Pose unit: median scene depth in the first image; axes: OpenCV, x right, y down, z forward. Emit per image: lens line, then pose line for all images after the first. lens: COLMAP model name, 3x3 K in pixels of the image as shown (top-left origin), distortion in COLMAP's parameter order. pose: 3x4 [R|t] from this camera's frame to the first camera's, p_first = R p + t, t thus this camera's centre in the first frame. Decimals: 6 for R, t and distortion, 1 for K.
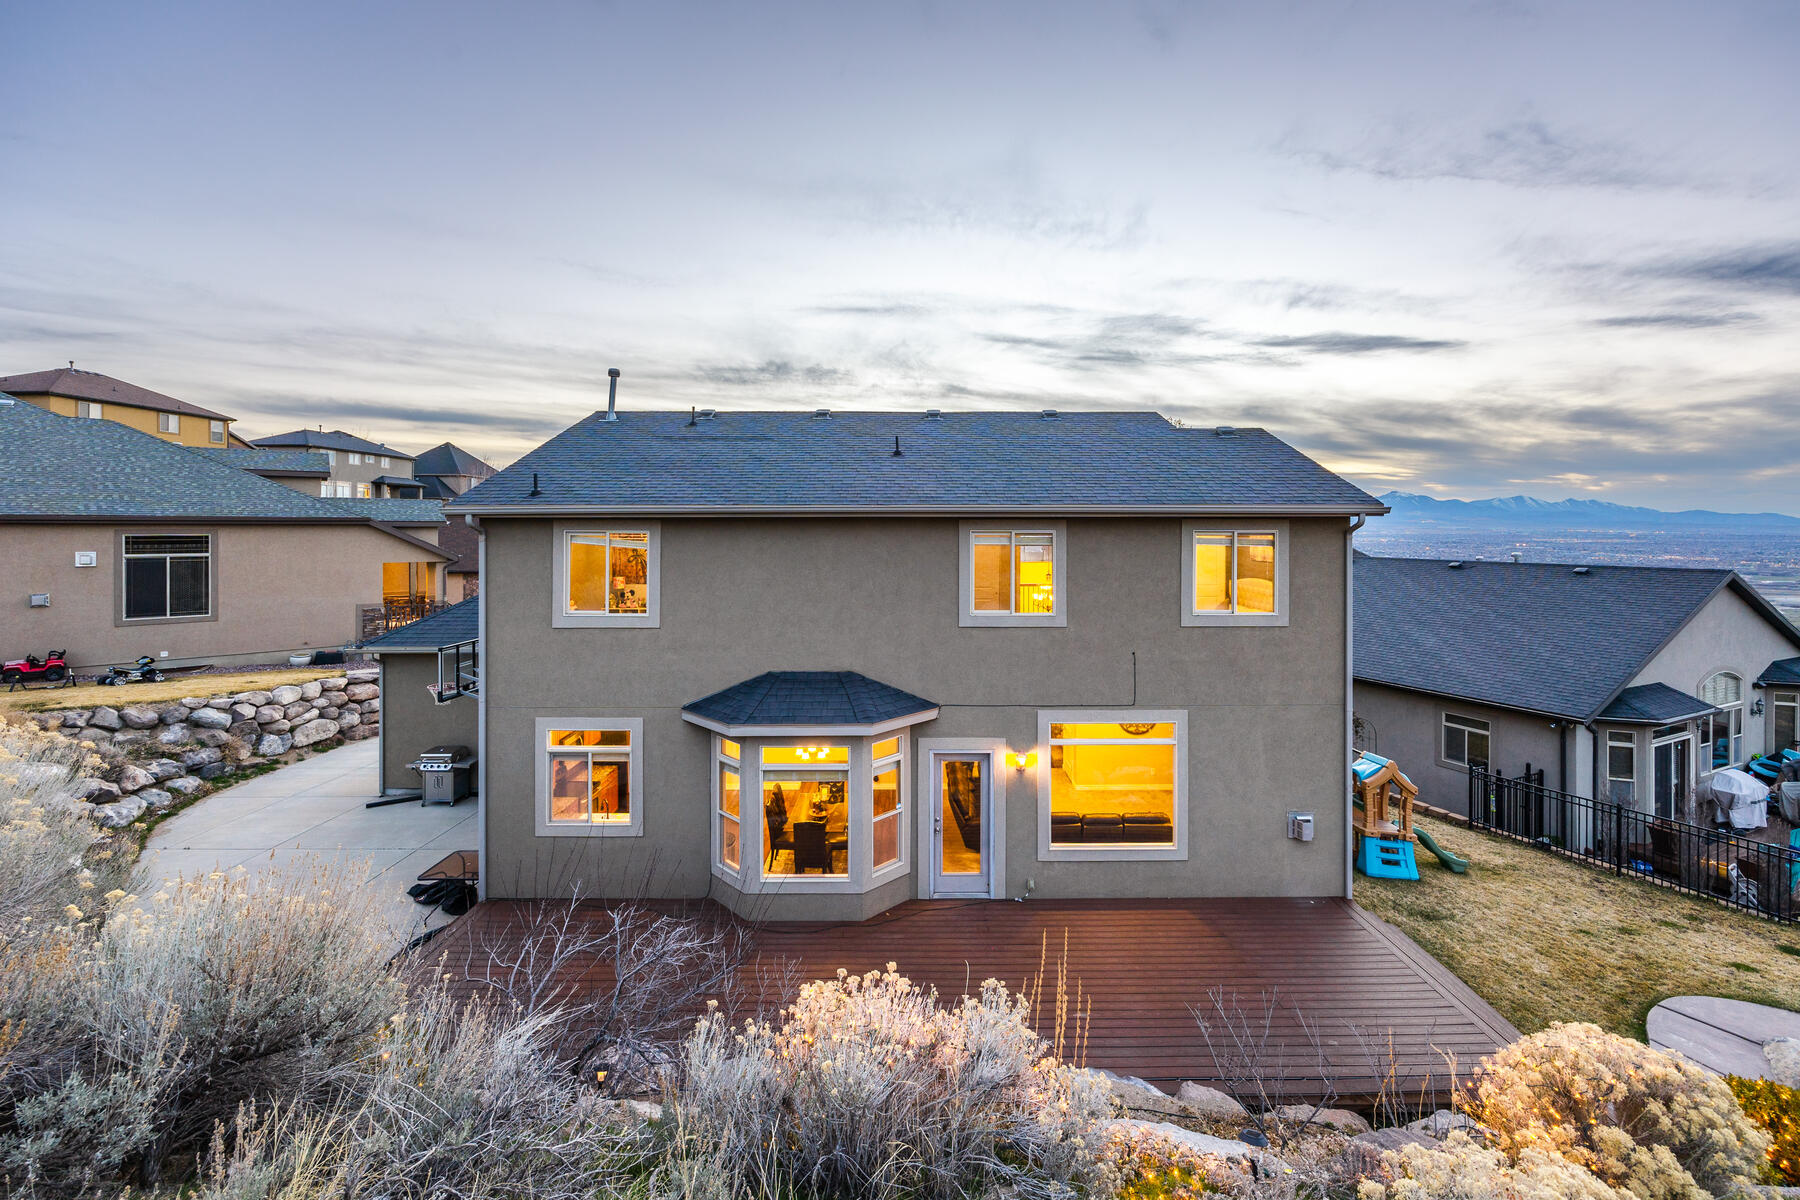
lens RADIAL K [[776.6, 0, 903.1], [0, 776.6, 514.3], [0, 0, 1]] dist [0.001989, -0.000395]
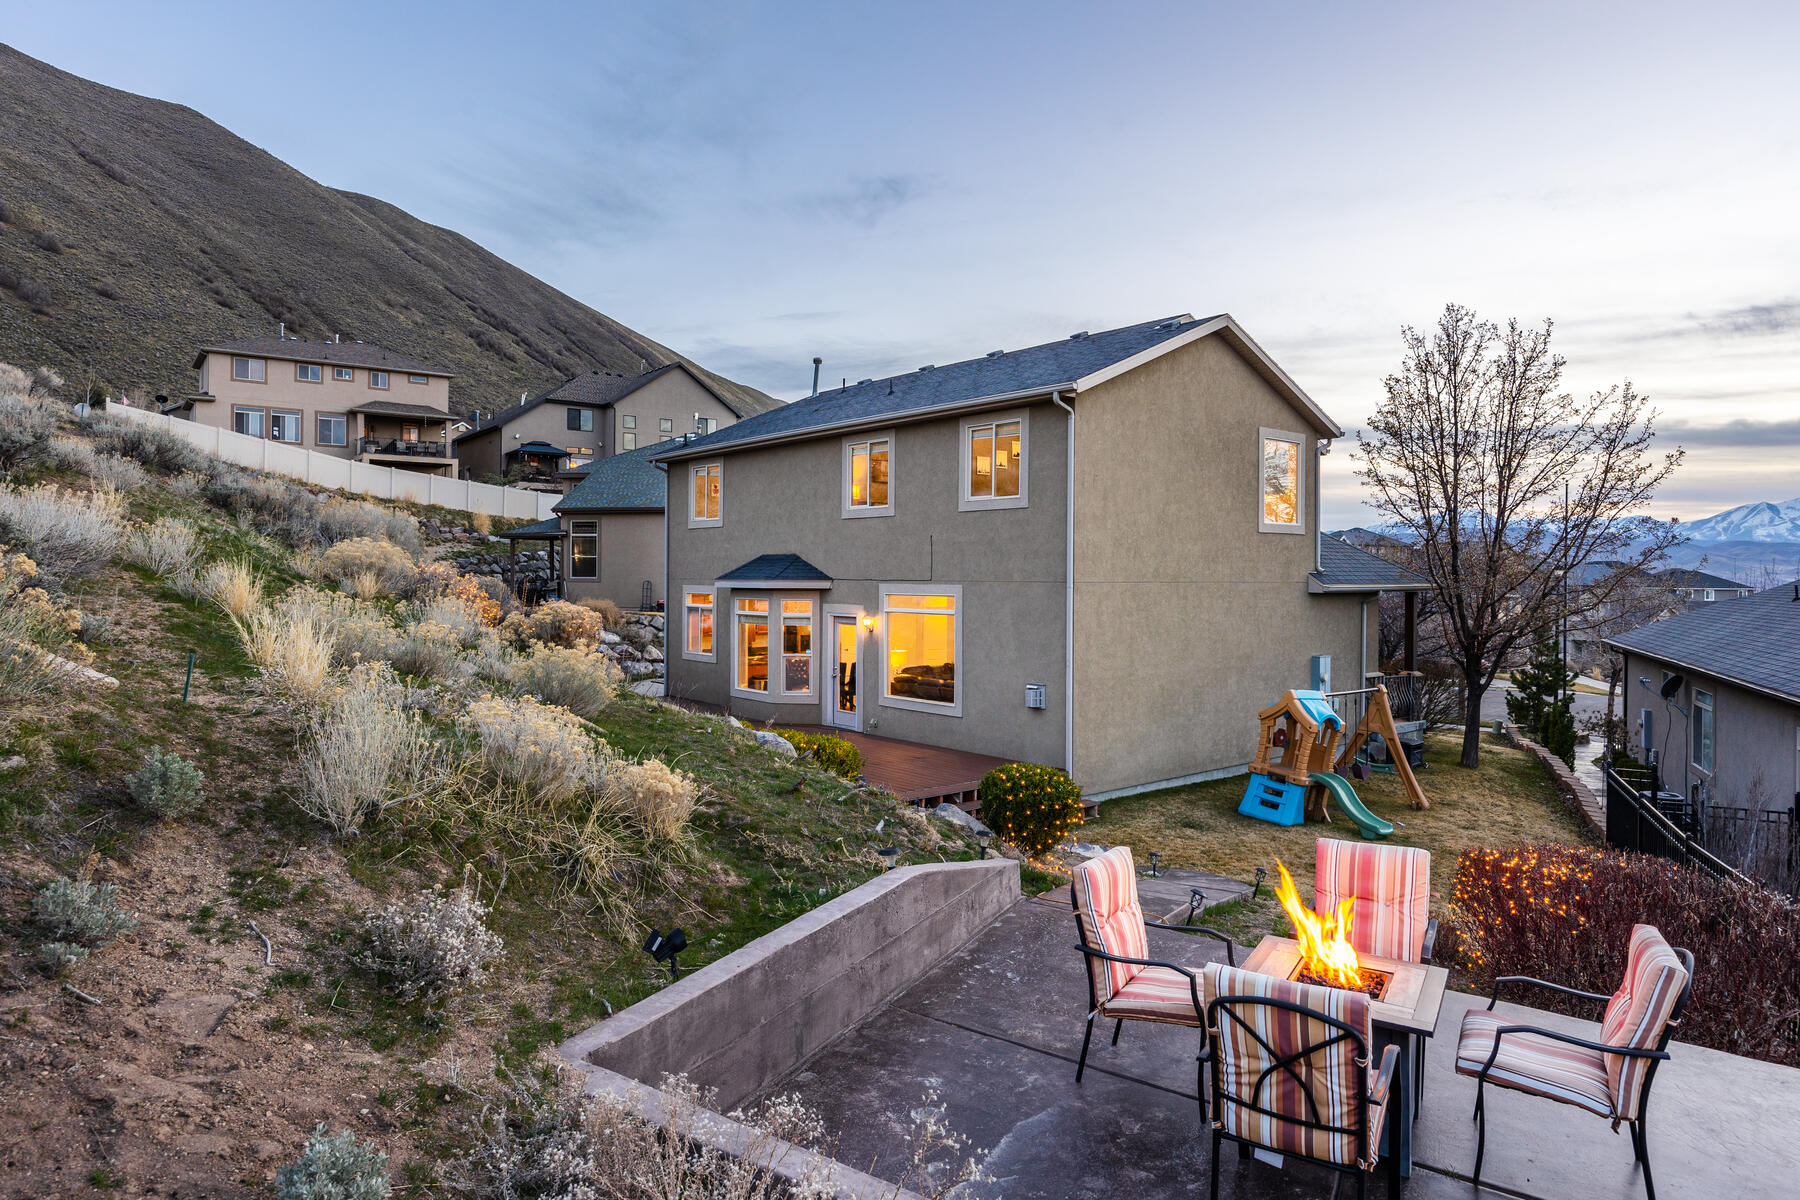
lens RADIAL K [[1108.3, 0, 901.1], [0, 1108.3, 584.7], [0, 0, 1]] dist [0.002457, 0.000279]
pose [[0.631974, 0.011770, -0.774900, 1.554255], [-0.001217, 0.999899, 0.014195, 0.227671], [0.774988, -0.008028, 0.631925, -0.088248]]
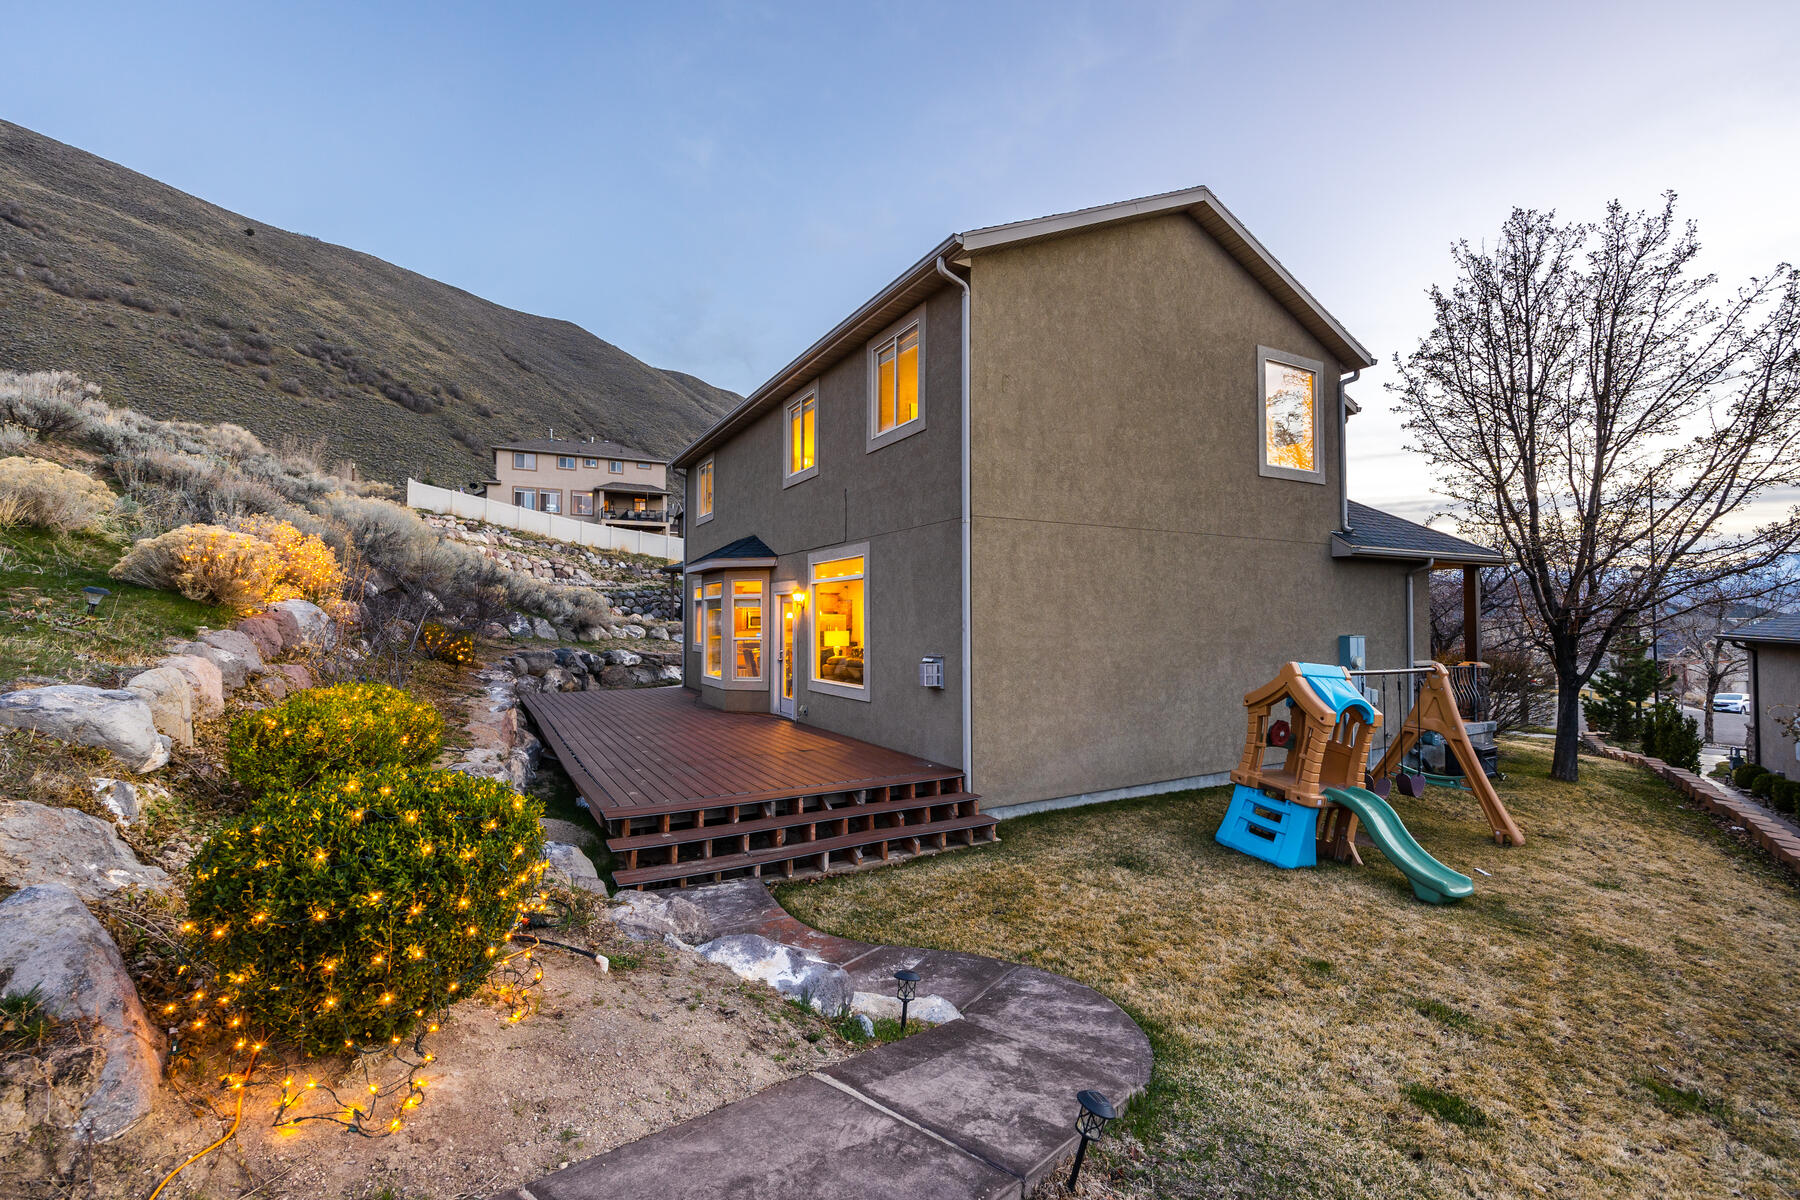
lens RADIAL K [[775.8, 0, 900.0], [0, 775.8, 600.0], [0, 0, 1]] dist [0.012334, 0.000182]
pose [[0.479844, -0.022995, -0.877053, 1.195009], [0.006971, 0.999725, -0.022398, 0.342551], [0.877326, 0.004633, 0.479872, 0.584345]]
